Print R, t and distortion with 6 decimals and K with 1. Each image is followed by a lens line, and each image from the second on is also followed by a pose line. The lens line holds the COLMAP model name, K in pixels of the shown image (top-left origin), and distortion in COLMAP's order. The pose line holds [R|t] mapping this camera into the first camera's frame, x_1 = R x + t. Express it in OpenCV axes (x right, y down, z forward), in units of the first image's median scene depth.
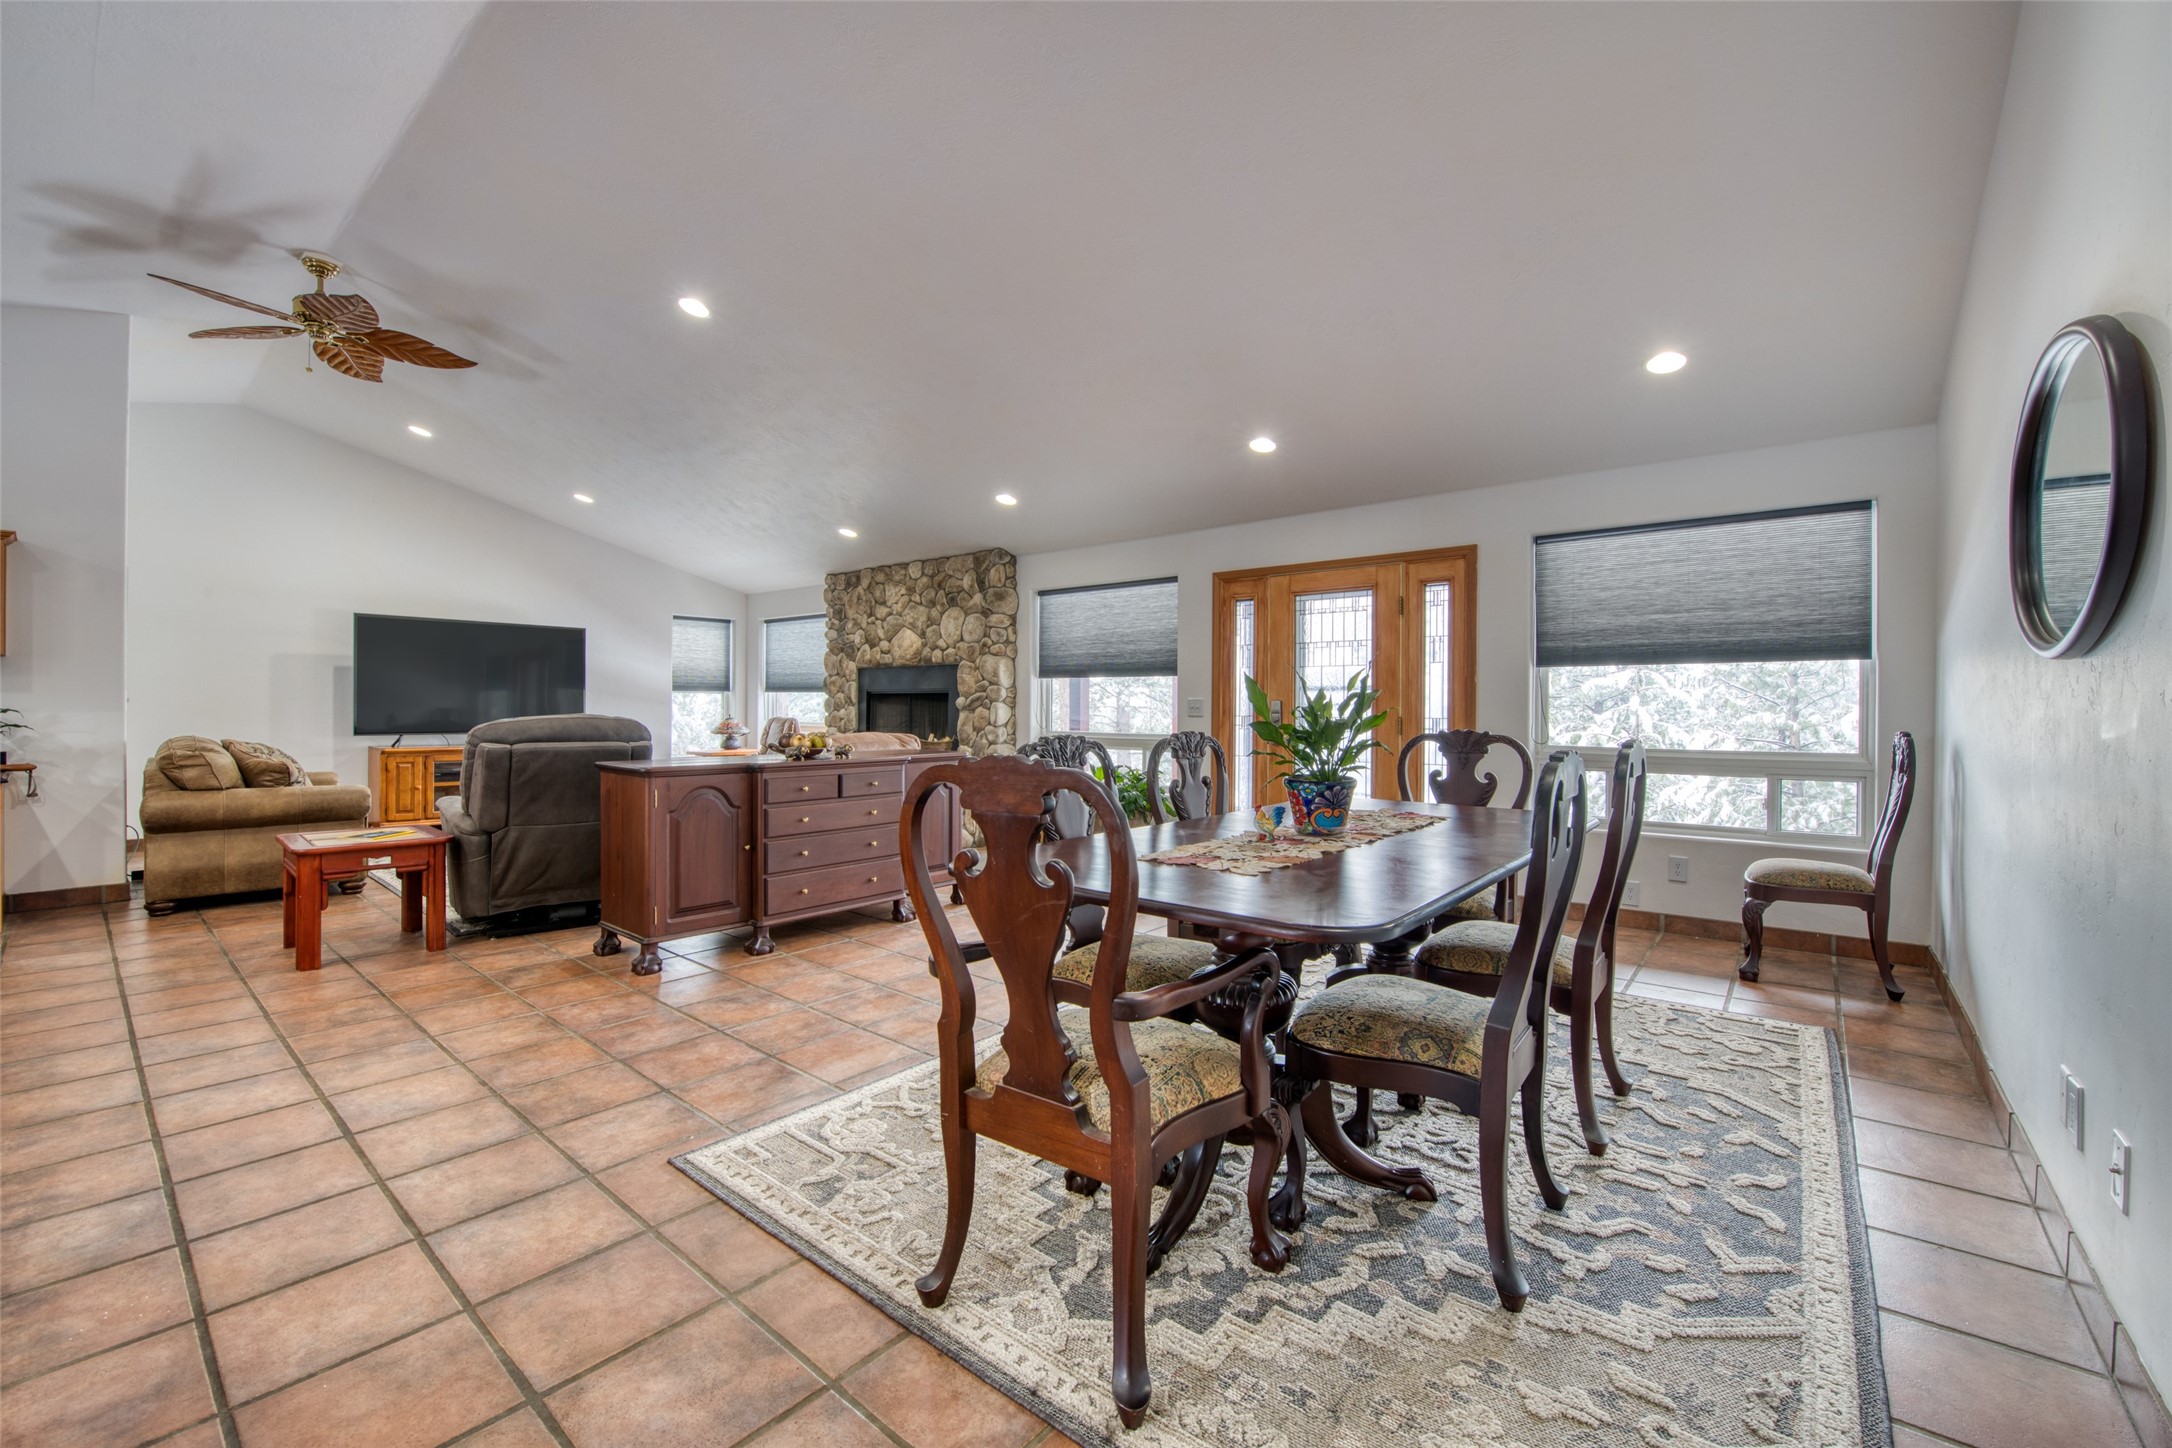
lens RADIAL K [[877.1, 0, 1098.1], [0, 877.1, 710.8], [0, 0, 1]] dist [-0.014408, -0.002889]
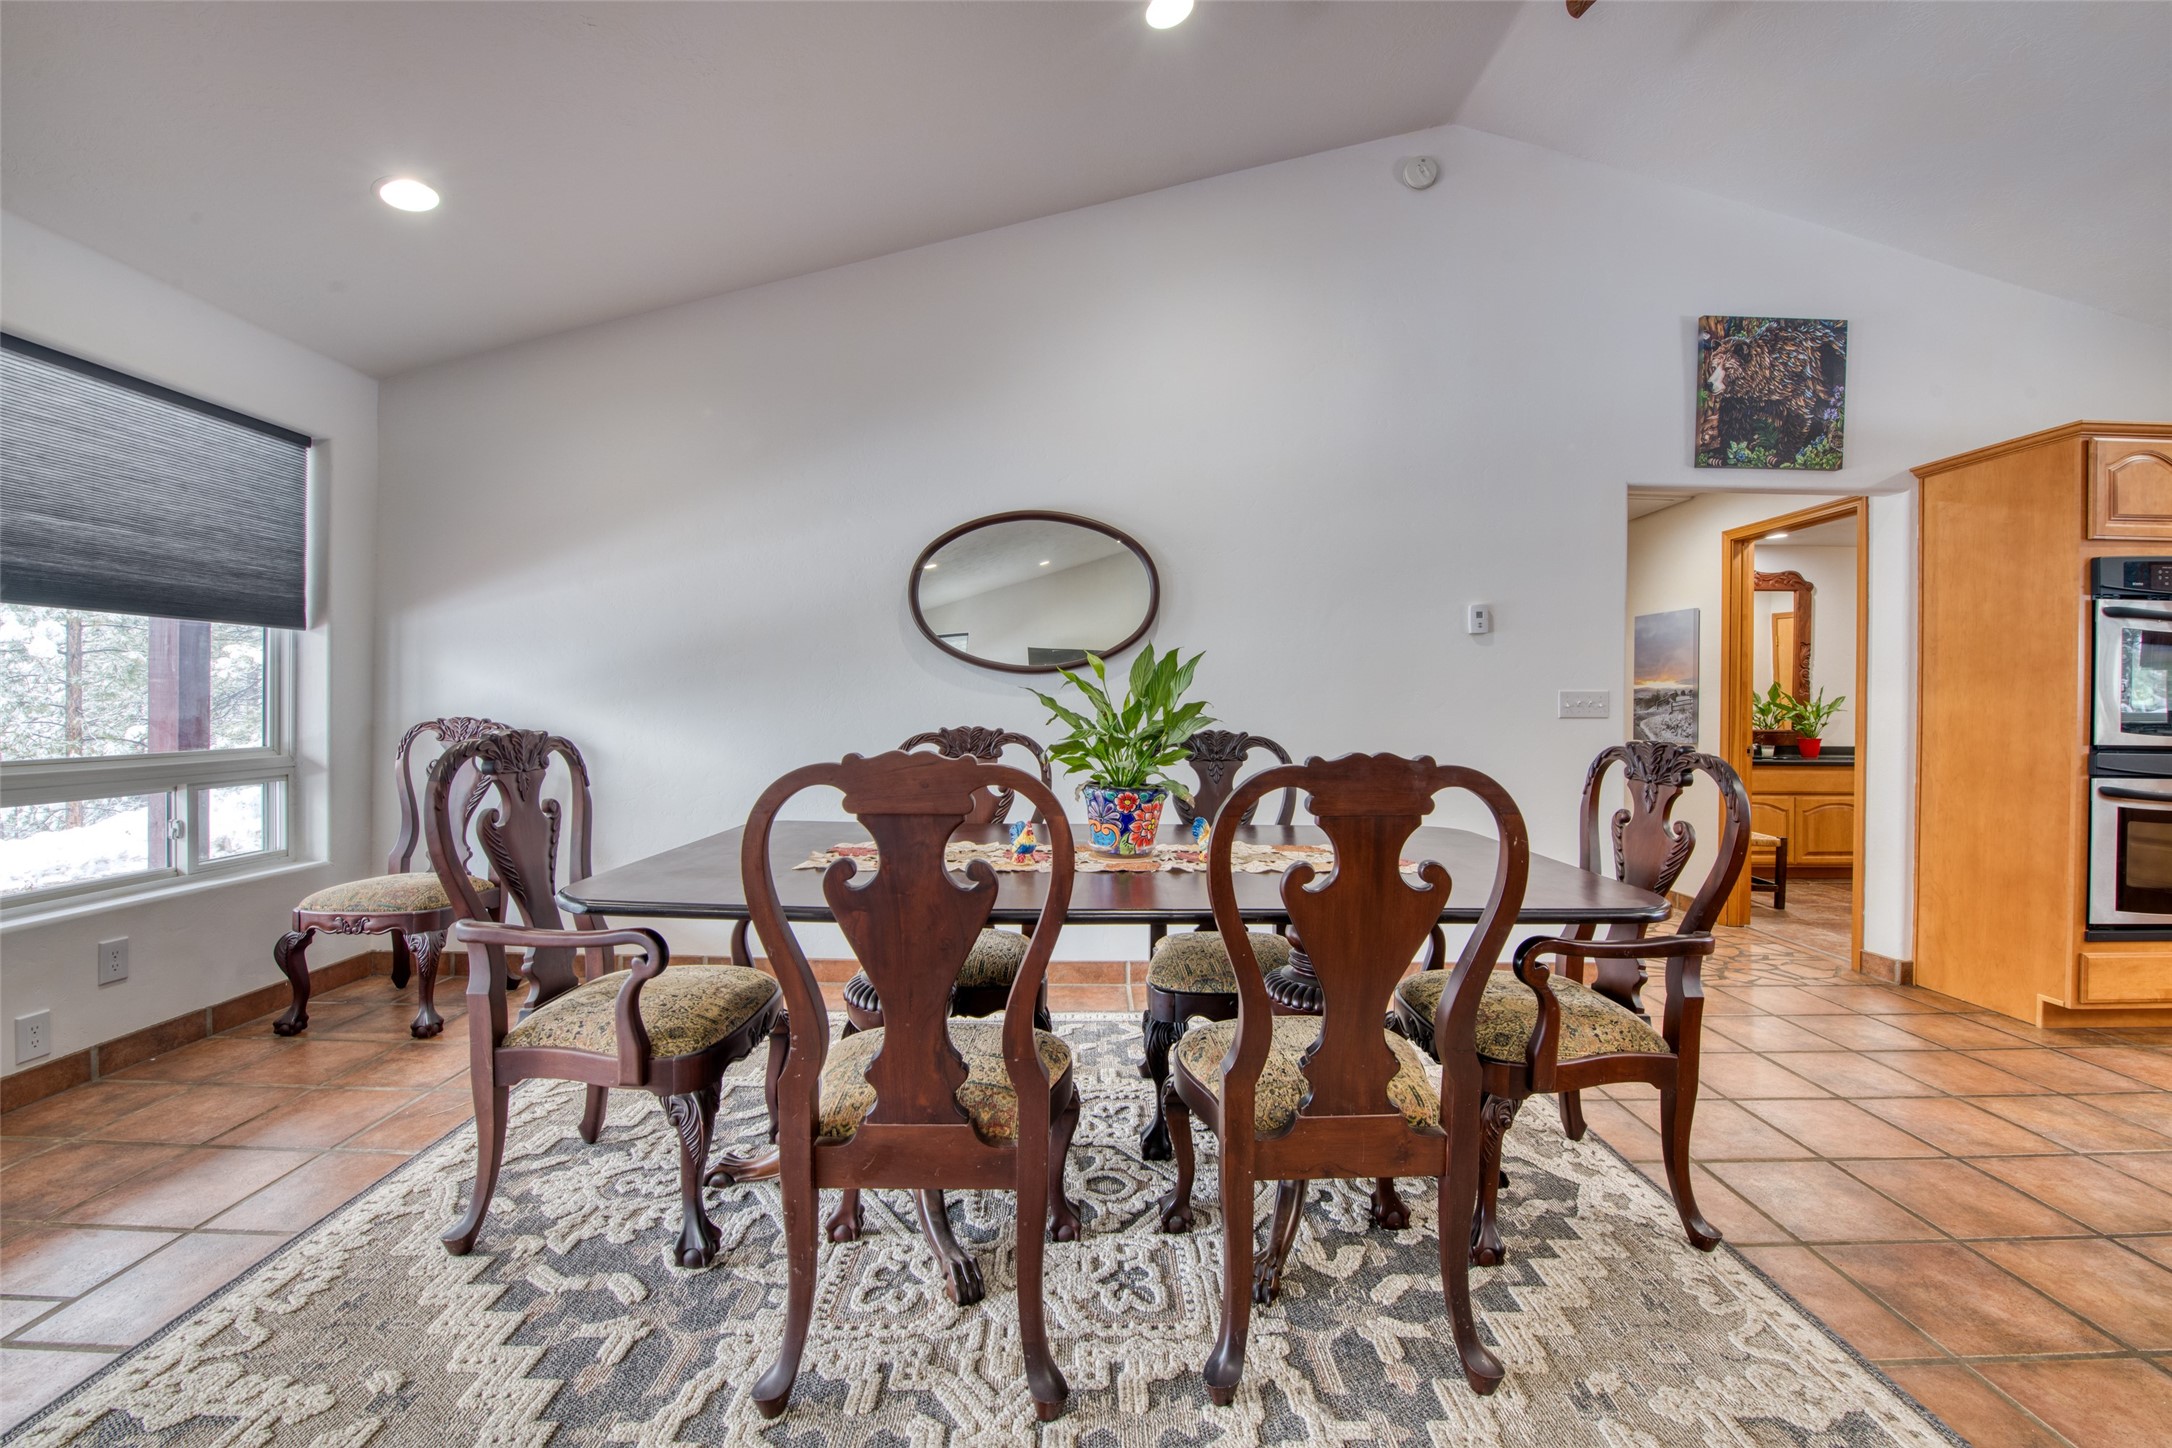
lens RADIAL K [[877.1, 0, 1098.1], [0, 877.1, 710.8], [0, 0, 1]] dist [-0.014408, -0.002889]
pose [[-0.636341, -0.014211, 0.771277, -0.150176], [-0.011785, 0.999893, 0.008699, 0.000731], [-0.771317, -0.003554, -0.636441, 0.623263]]
